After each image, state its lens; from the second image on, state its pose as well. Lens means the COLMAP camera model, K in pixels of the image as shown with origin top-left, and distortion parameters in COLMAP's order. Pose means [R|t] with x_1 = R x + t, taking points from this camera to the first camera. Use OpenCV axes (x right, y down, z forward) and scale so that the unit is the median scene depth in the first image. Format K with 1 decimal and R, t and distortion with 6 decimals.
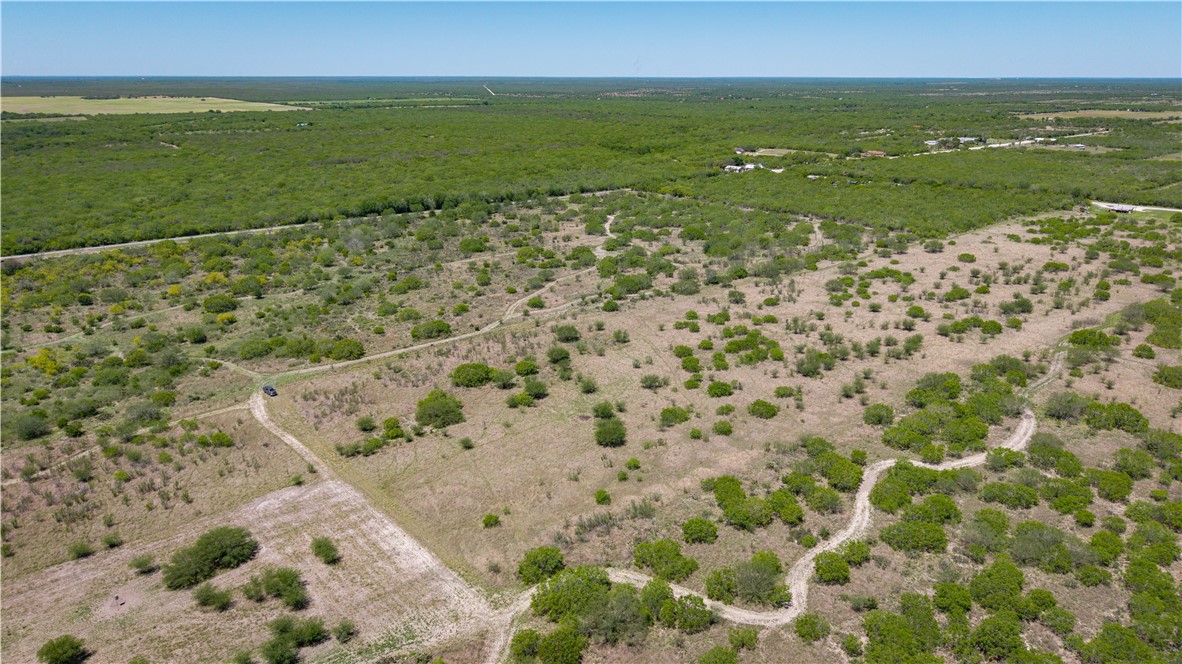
lens RADIAL K [[793.1, 0, 581.6], [0, 793.1, 330.1], [0, 0, 1]] dist [0.034321, -0.041253]
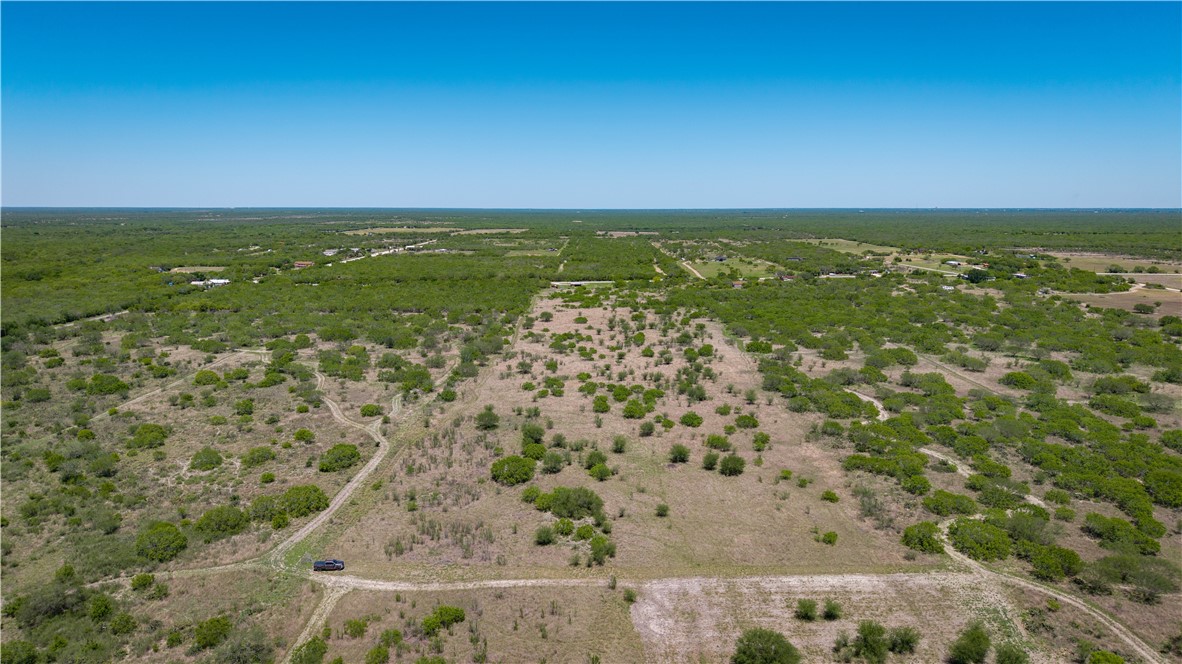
lens RADIAL K [[793.1, 0, 591.0], [0, 793.1, 329.0], [0, 0, 1]] dist [0.034321, -0.041253]
pose [[0.624369, -0.121524, 0.771619, -0.574385], [0.240260, 0.969814, -0.041672, -0.028443], [-0.743262, 0.211407, 0.634719, 0.278501]]
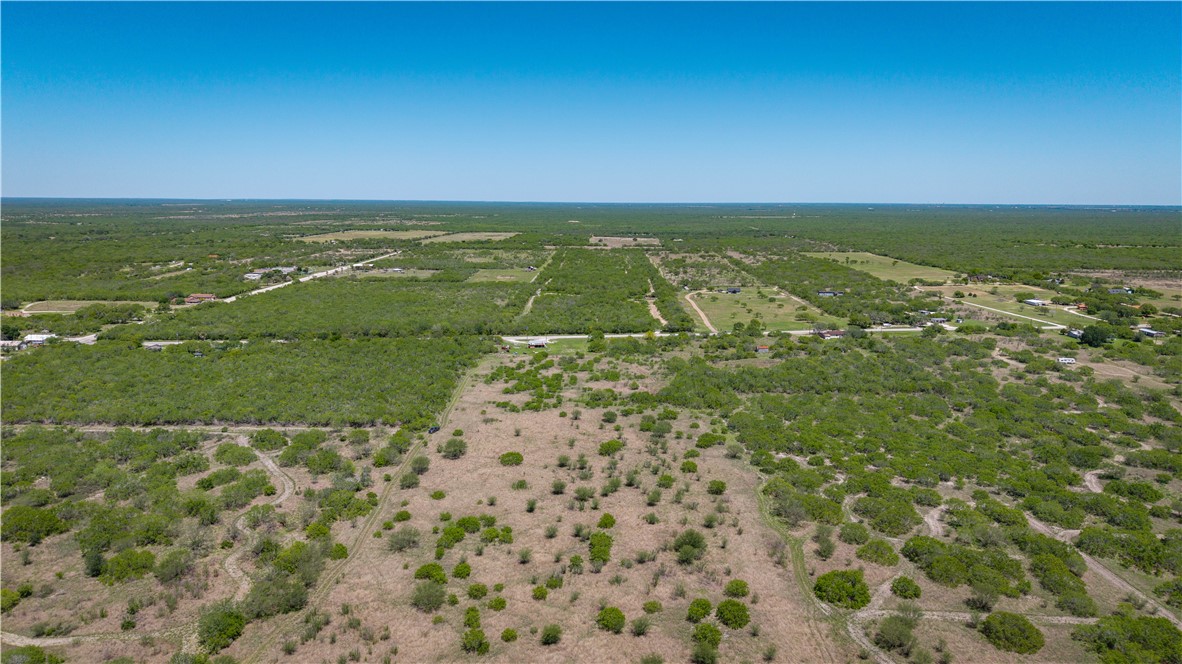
lens RADIAL K [[793.1, 0, 587.8], [0, 793.1, 324.9], [0, 0, 1]] dist [0.034321, -0.041253]
pose [[0.630897, -0.119780, 0.766565, -0.007975], [0.232368, 0.971830, -0.039389, -0.209504], [-0.740253, 0.202975, 0.640958, 0.596240]]
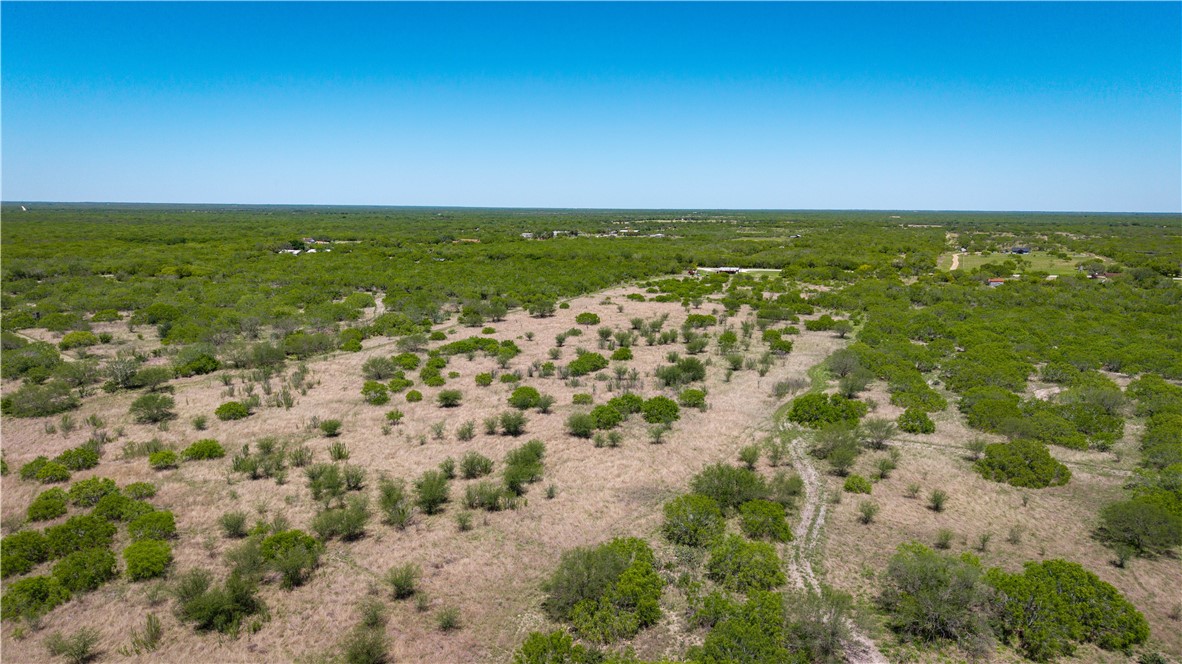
lens RADIAL K [[793.1, 0, 590.1], [0, 793.1, 325.1], [0, 0, 1]] dist [0.034321, -0.041253]
pose [[0.886585, -0.060823, 0.458549, 0.223196], [0.133567, 0.982753, -0.127892, 0.002113], [-0.442862, 0.174634, 0.879418, 0.518684]]
